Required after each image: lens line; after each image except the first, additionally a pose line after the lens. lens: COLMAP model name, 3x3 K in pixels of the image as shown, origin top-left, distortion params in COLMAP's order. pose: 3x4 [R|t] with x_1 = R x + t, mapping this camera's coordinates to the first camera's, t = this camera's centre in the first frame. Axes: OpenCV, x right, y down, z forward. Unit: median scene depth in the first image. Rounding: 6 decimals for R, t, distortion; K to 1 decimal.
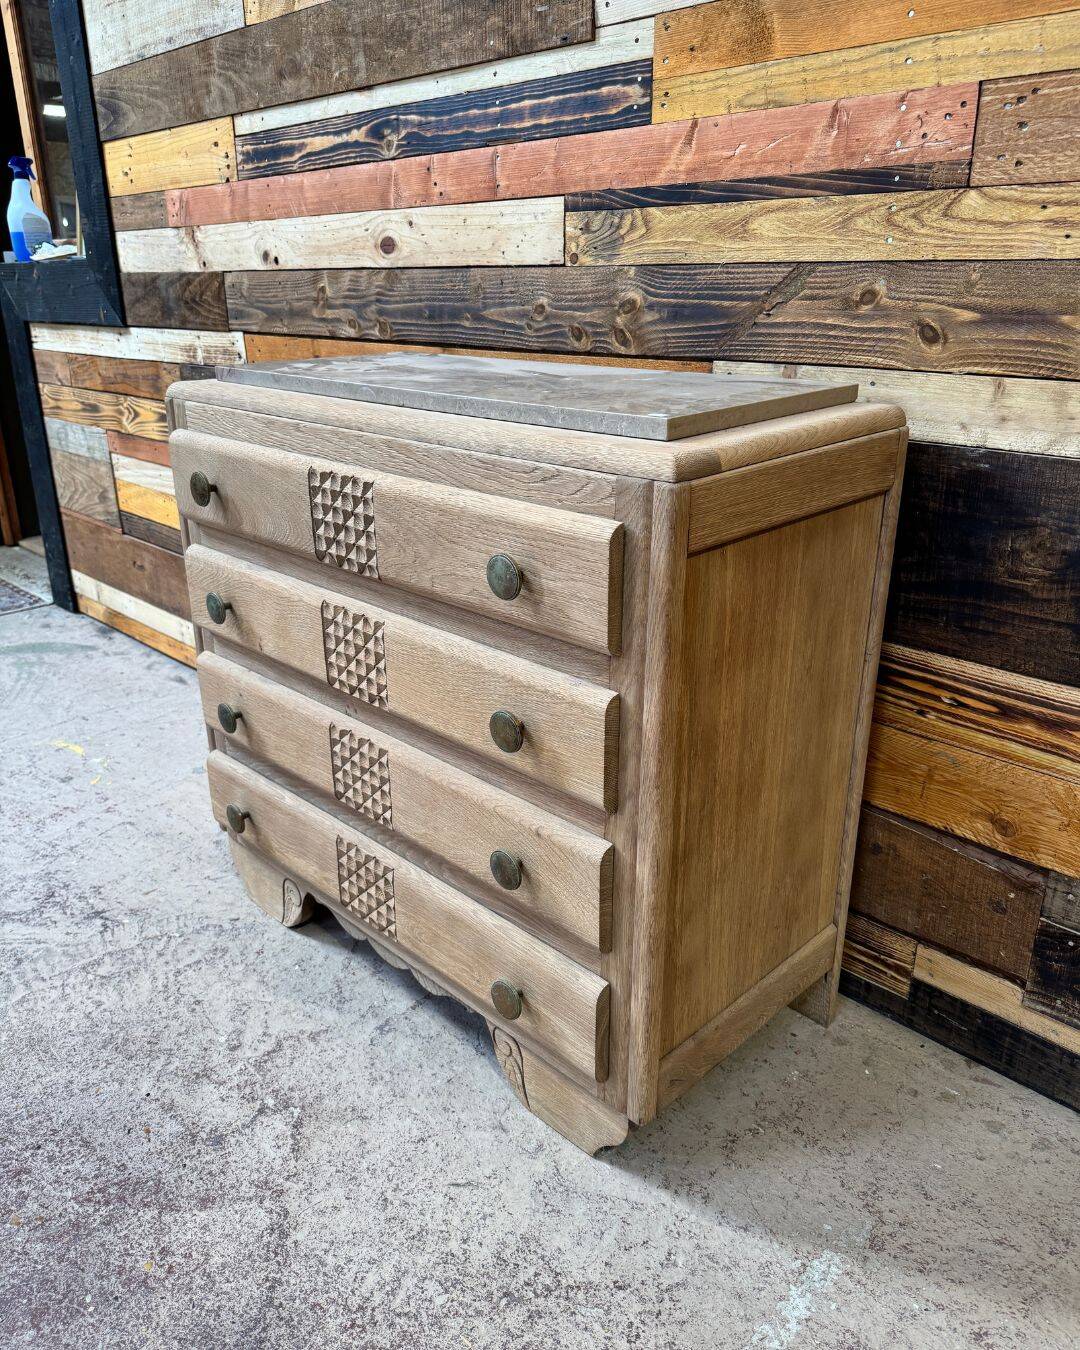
lens RADIAL K [[1026.2, 0, 537.6], [0, 1026.2, 666.7], [0, 0, 1]] dist [-0.000504, -0.014889]
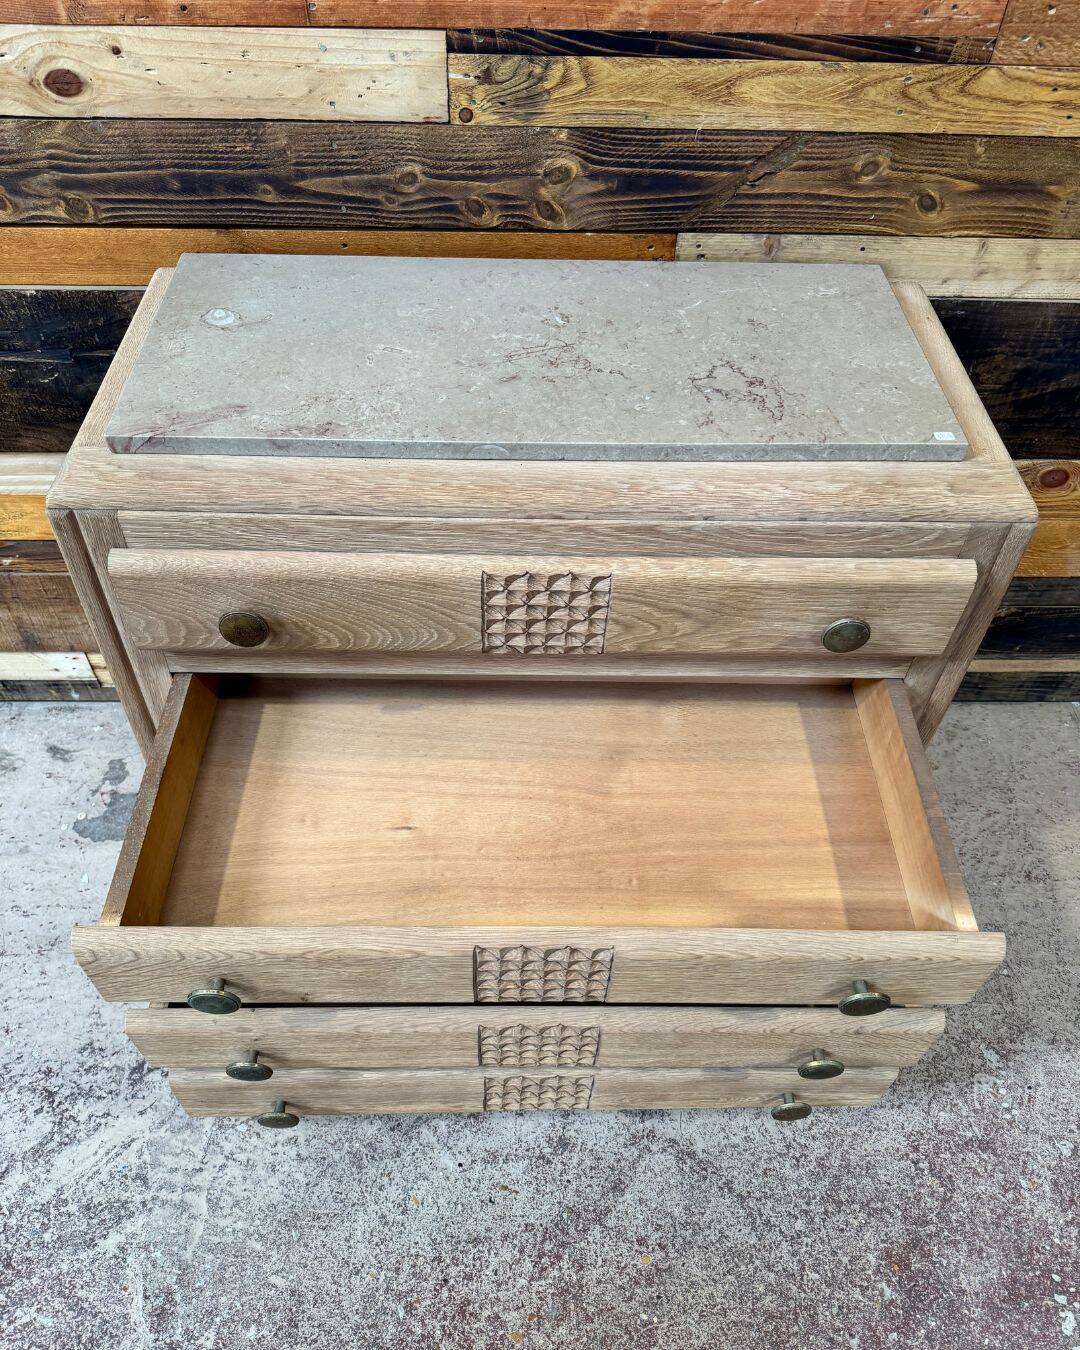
lens RADIAL K [[1026.2, 0, 538.5], [0, 1026.2, 667.0], [0, 0, 1]] dist [-0.000504, -0.014889]
pose [[0.696767, -0.511829, 0.502541, -0.628355], [0.227738, 0.822205, 0.521646, -0.536191], [-0.680185, -0.249018, 0.689448, 0.399033]]
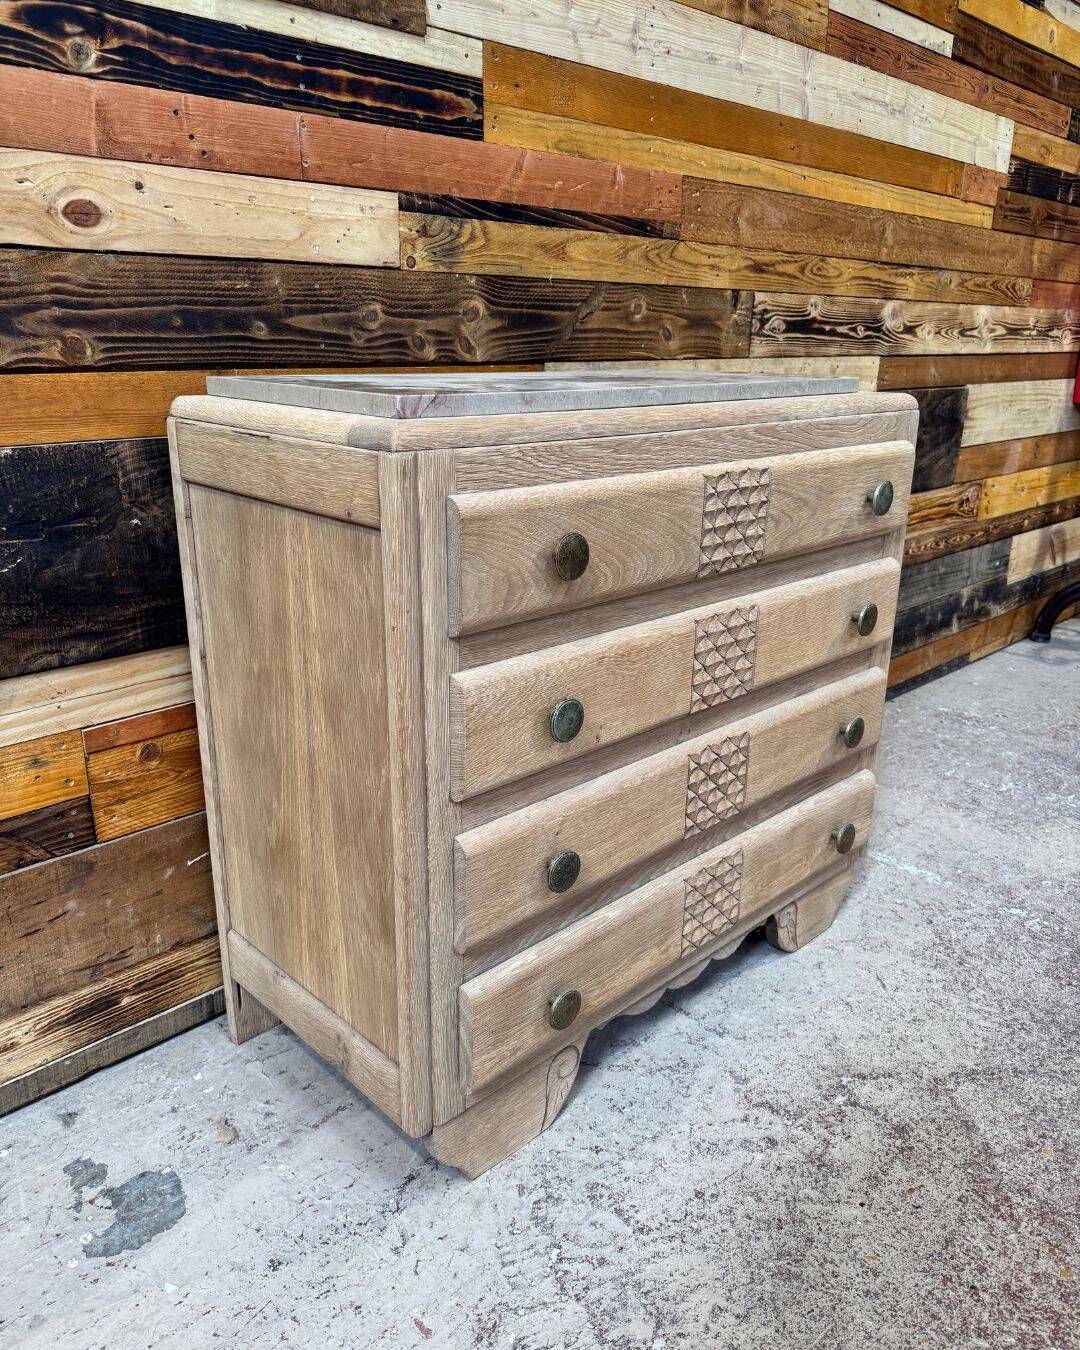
lens RADIAL K [[1026.2, 0, 540.0], [0, 1026.2, 675.8], [0, 0, 1]] dist [-0.000504, -0.014889]
pose [[0.022057, -0.308679, 0.950911, -1.150275], [0.348686, 0.893793, 0.282050, -0.342483], [-0.936980, 0.325348, 0.127346, 1.075087]]
